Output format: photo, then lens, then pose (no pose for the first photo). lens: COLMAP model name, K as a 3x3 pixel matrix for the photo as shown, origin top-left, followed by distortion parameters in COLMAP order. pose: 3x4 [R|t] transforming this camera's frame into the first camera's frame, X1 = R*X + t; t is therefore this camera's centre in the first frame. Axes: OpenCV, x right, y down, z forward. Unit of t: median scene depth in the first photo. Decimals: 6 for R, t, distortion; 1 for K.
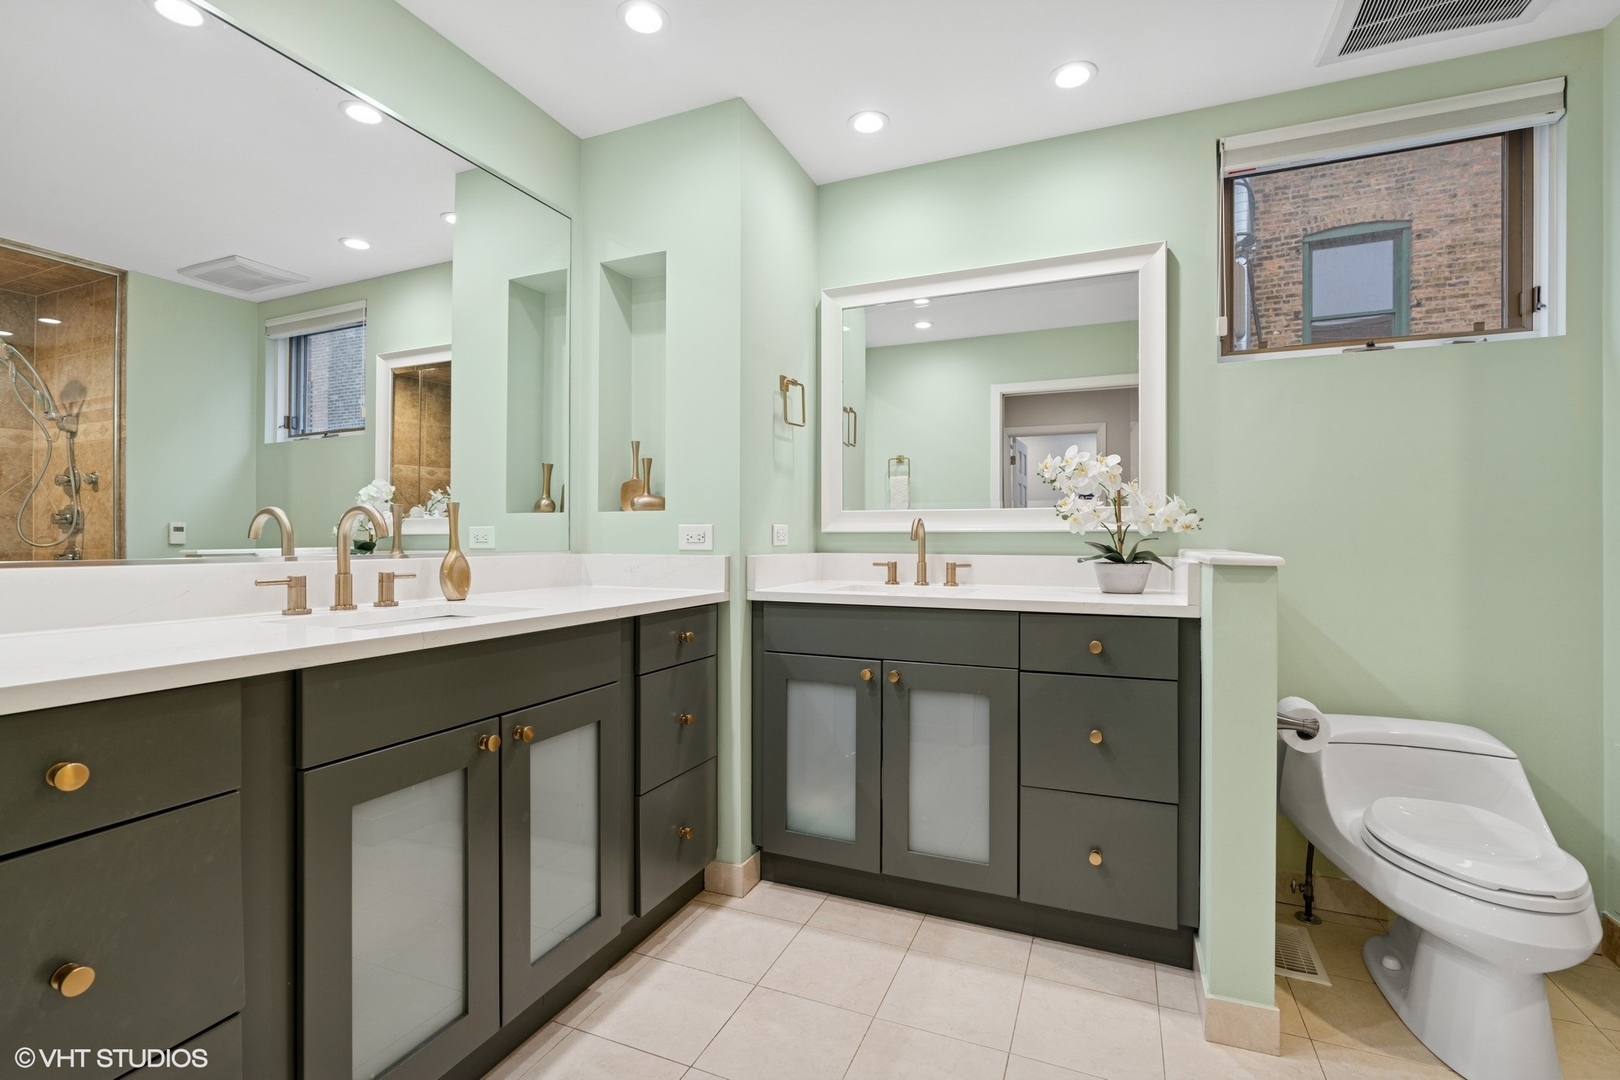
lens RADIAL K [[738.3, 0, 810.0], [0, 738.3, 540.0], [0, 0, 1]] dist [0.003832, -0.000278]
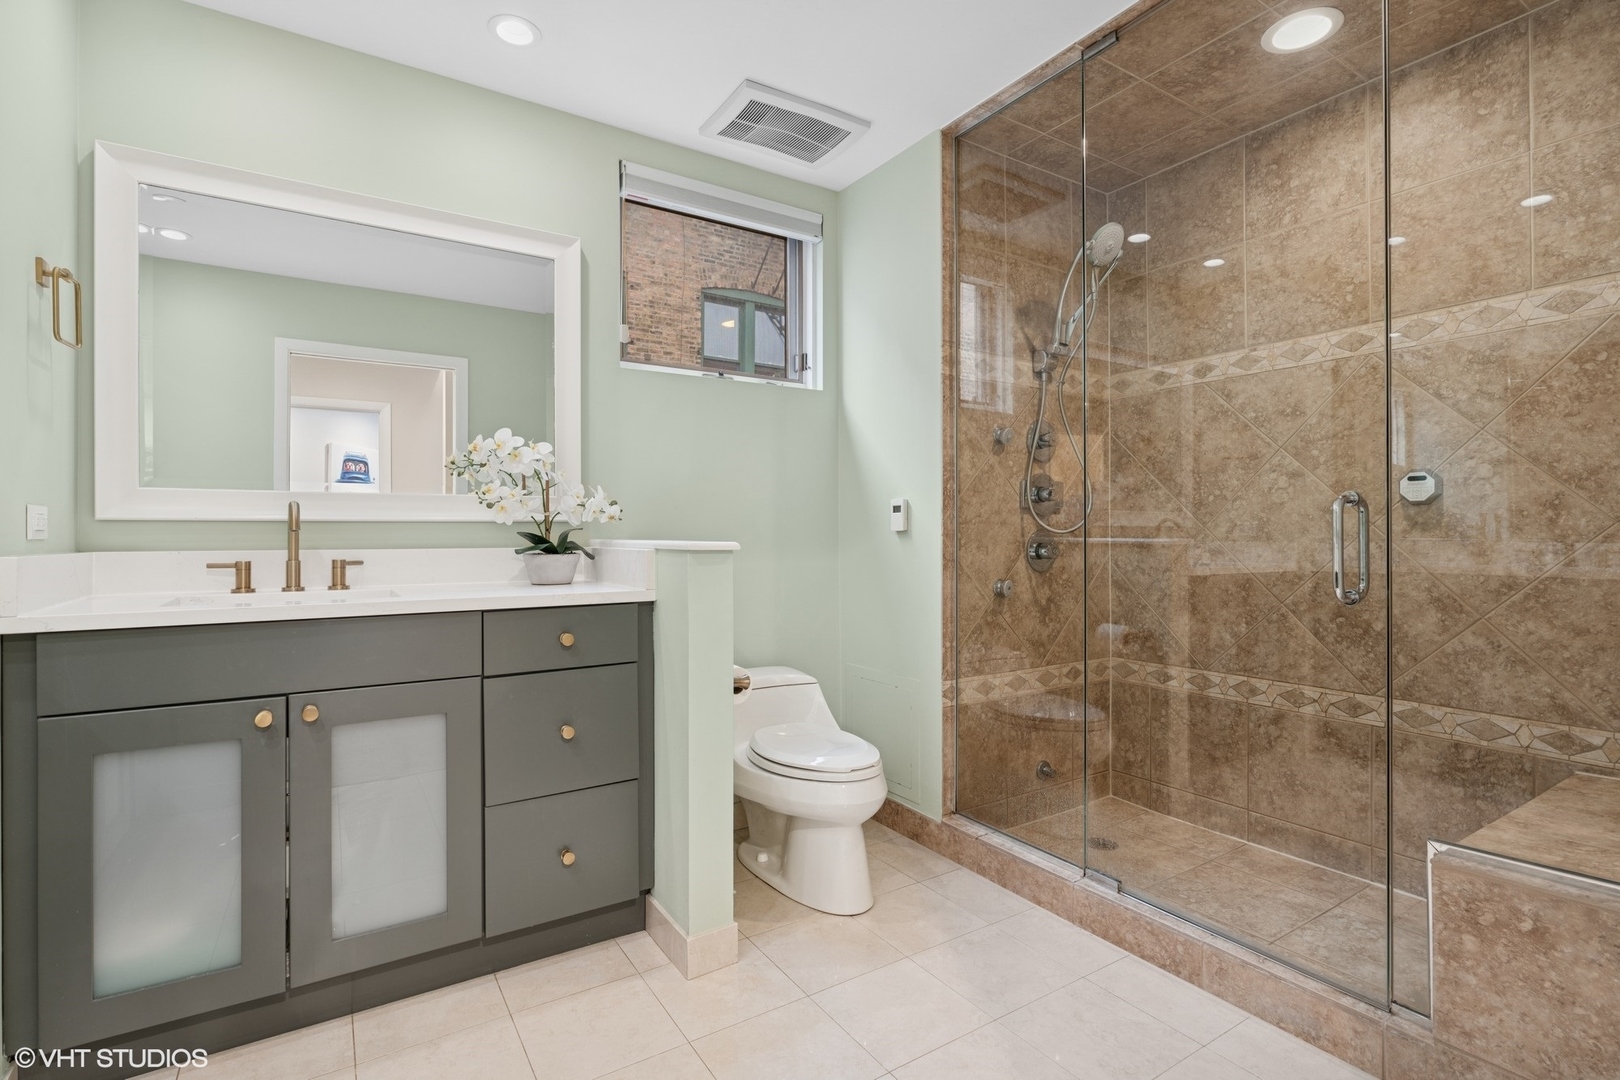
lens RADIAL K [[765.3, 0, 809.1], [0, 765.3, 534.2], [0, 0, 1]] dist [-0.001492, 0.000559]
pose [[0.568679, -0.003715, 0.822551, -0.224613], [0.005998, 0.999982, 0.000369, 0.007168], [-0.822538, 0.004724, 0.568691, 0.146501]]
